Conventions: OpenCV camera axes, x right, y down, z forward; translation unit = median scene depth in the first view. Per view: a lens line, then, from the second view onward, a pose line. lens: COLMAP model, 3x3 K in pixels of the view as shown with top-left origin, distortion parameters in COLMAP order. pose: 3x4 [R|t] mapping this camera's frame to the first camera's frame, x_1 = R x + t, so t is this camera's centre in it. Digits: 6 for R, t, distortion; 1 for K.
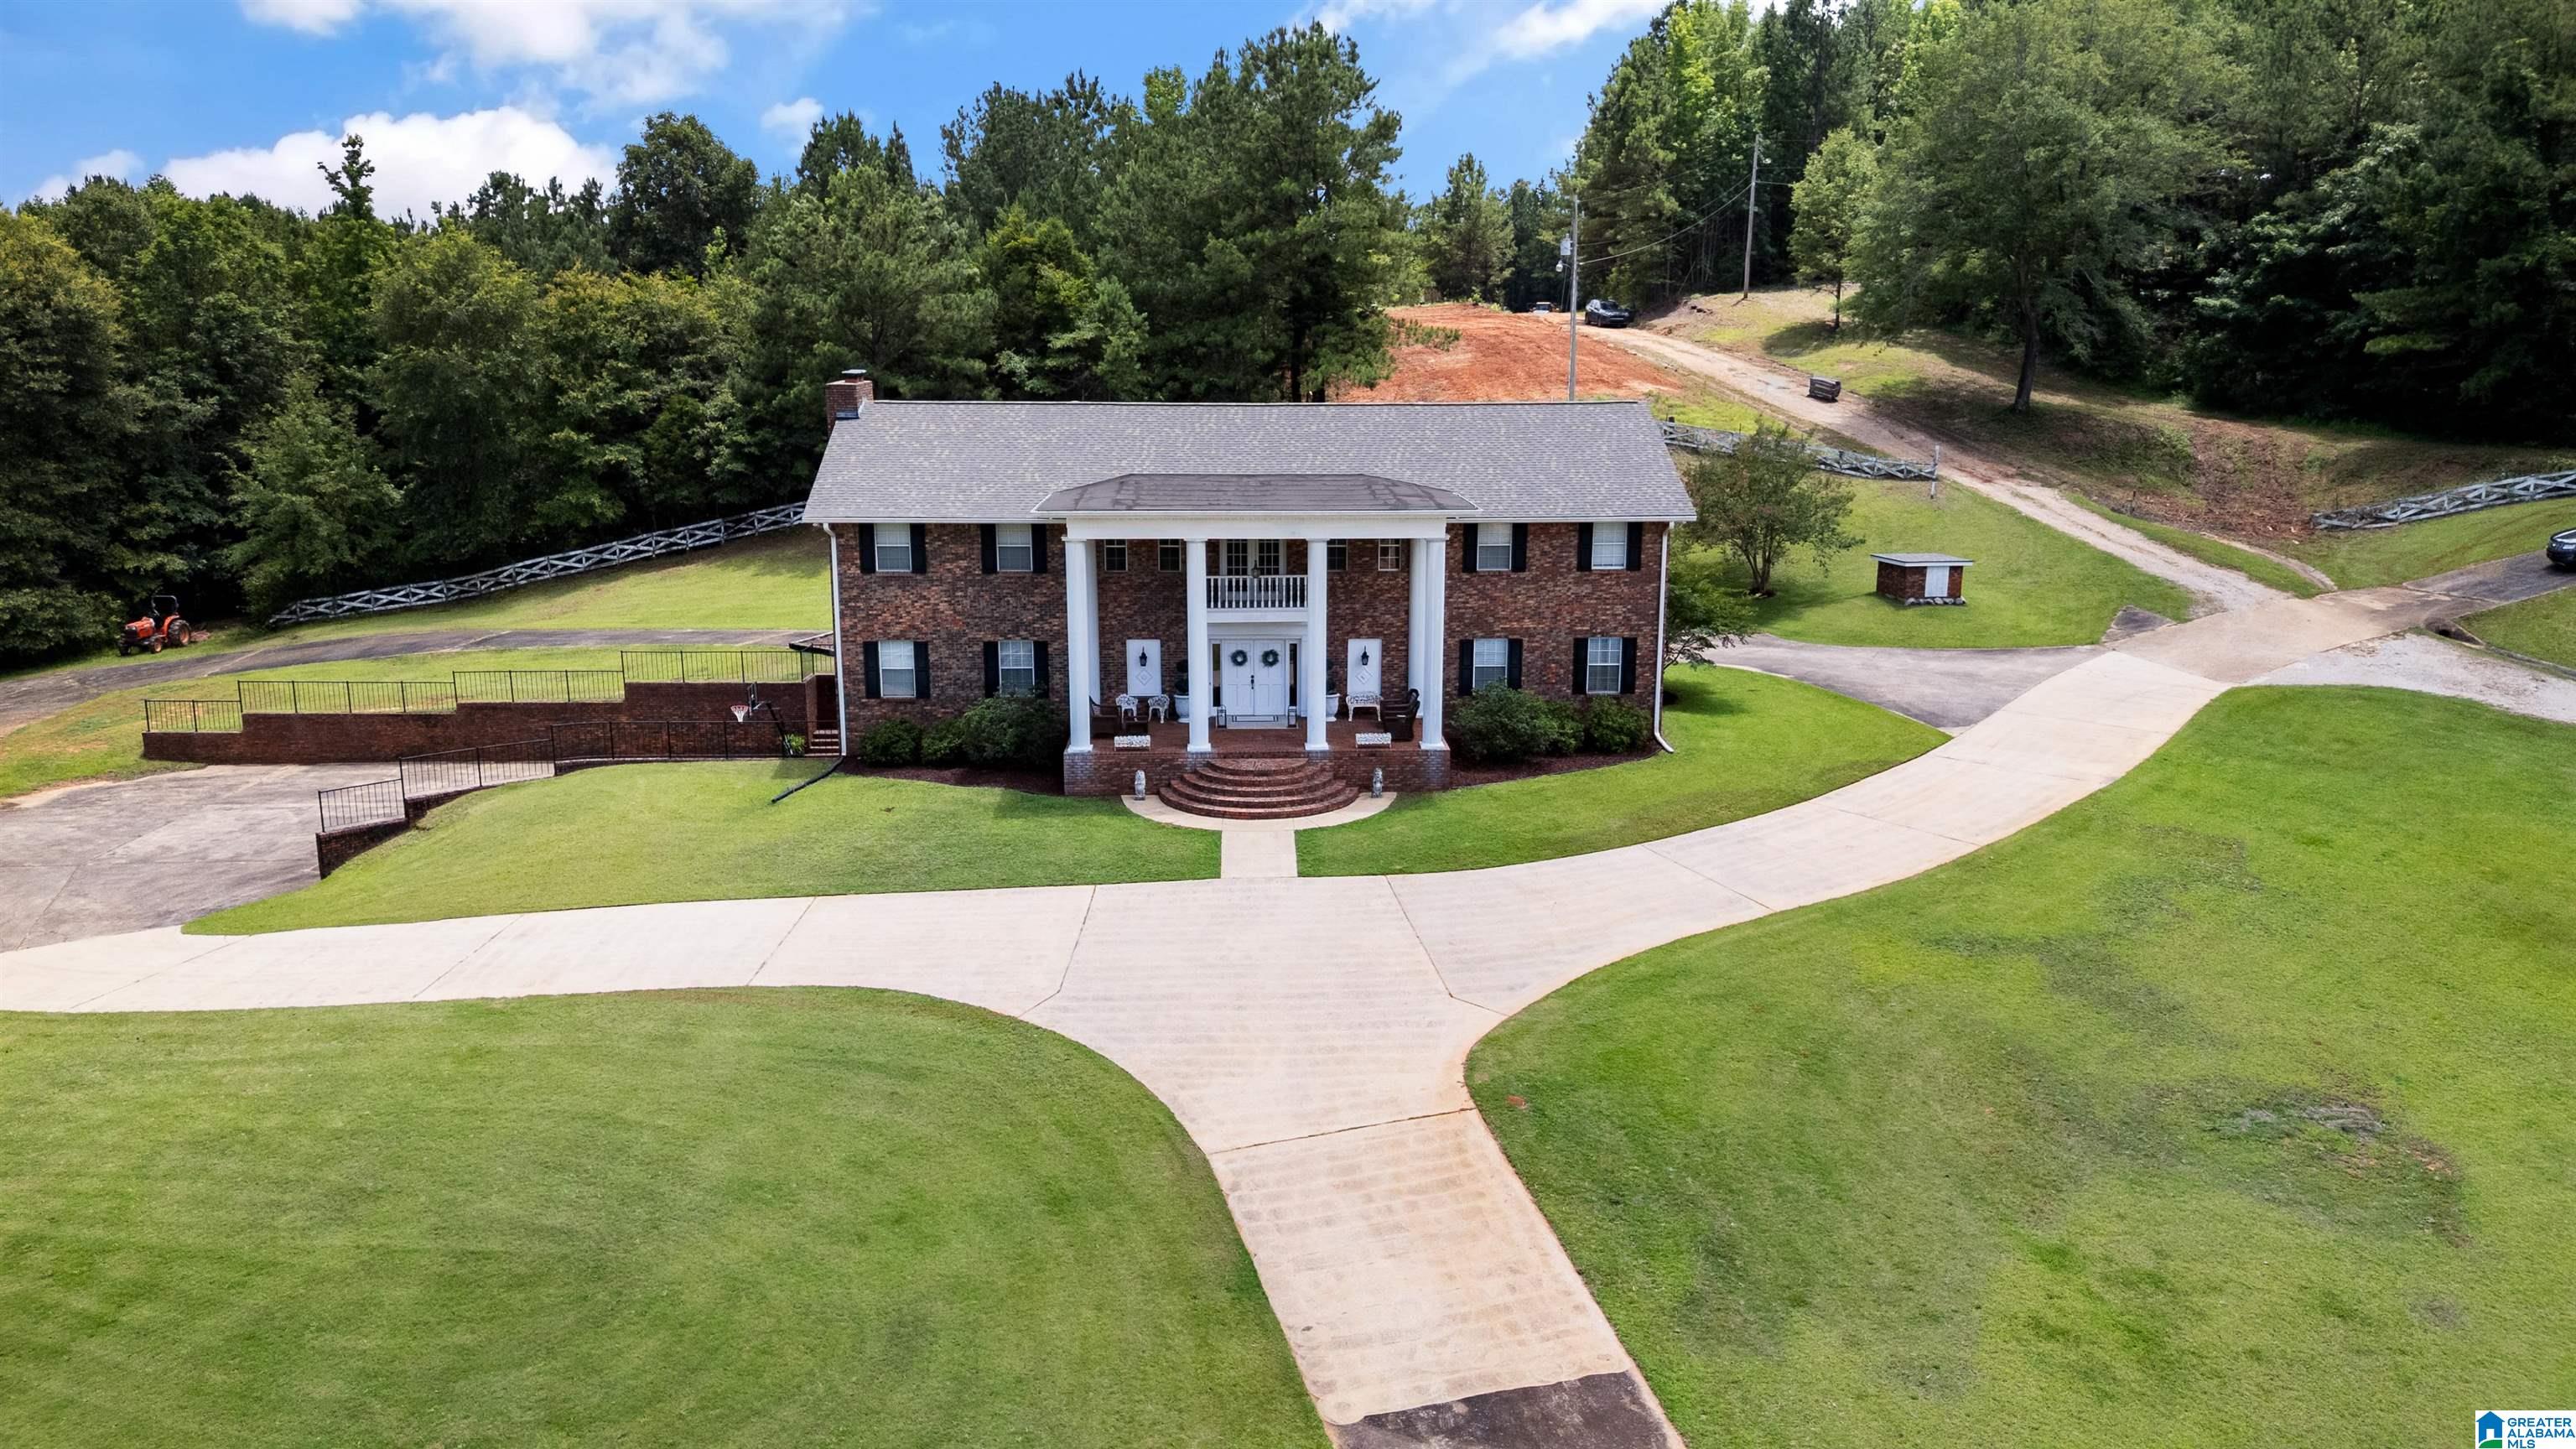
lens RADIAL K [[1878.2, 0, 1316.0], [0, 1878.2, 742.4], [0, 0, 1]] dist [0.095747, -0.138320]
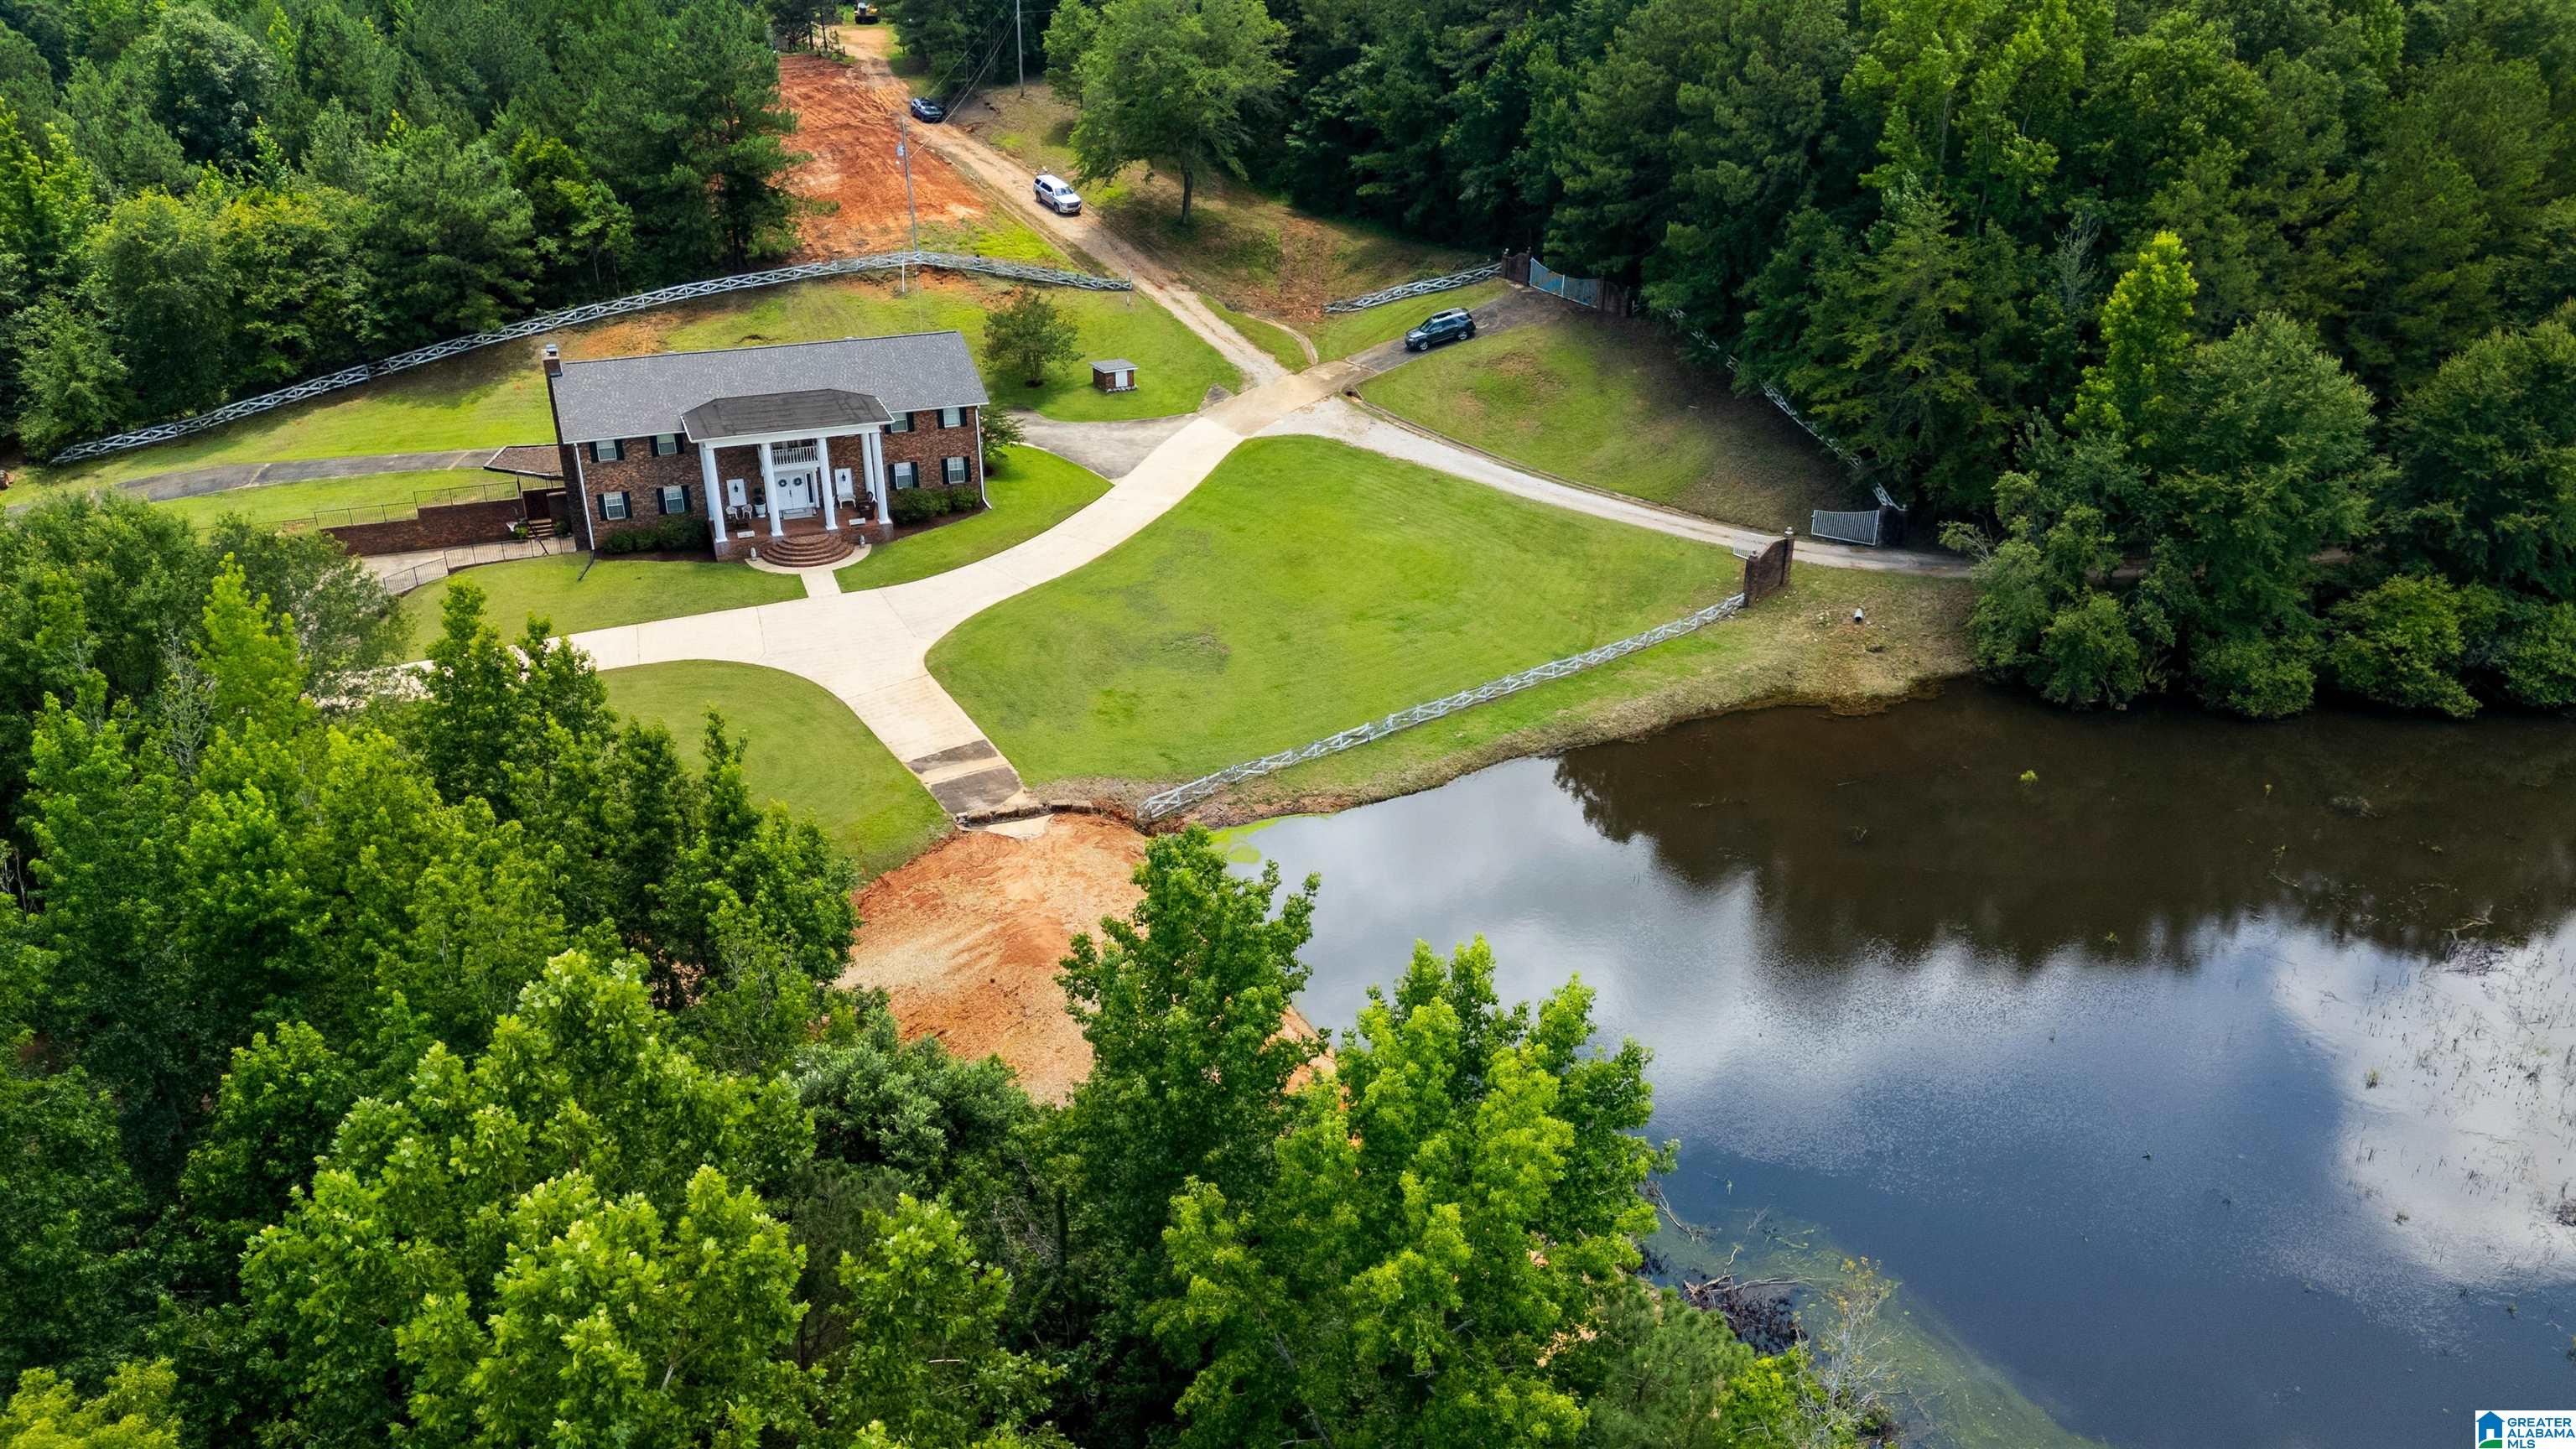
lens RADIAL K [[1878.2, 0, 1316.0], [0, 1878.2, 742.4], [0, 0, 1]] dist [0.095747, -0.138320]
pose [[0.943476, -0.143765, 0.298639, -0.153051], [0.070201, 0.967266, 0.243861, -0.239936], [-0.323922, -0.209113, 0.922684, -1.225718]]
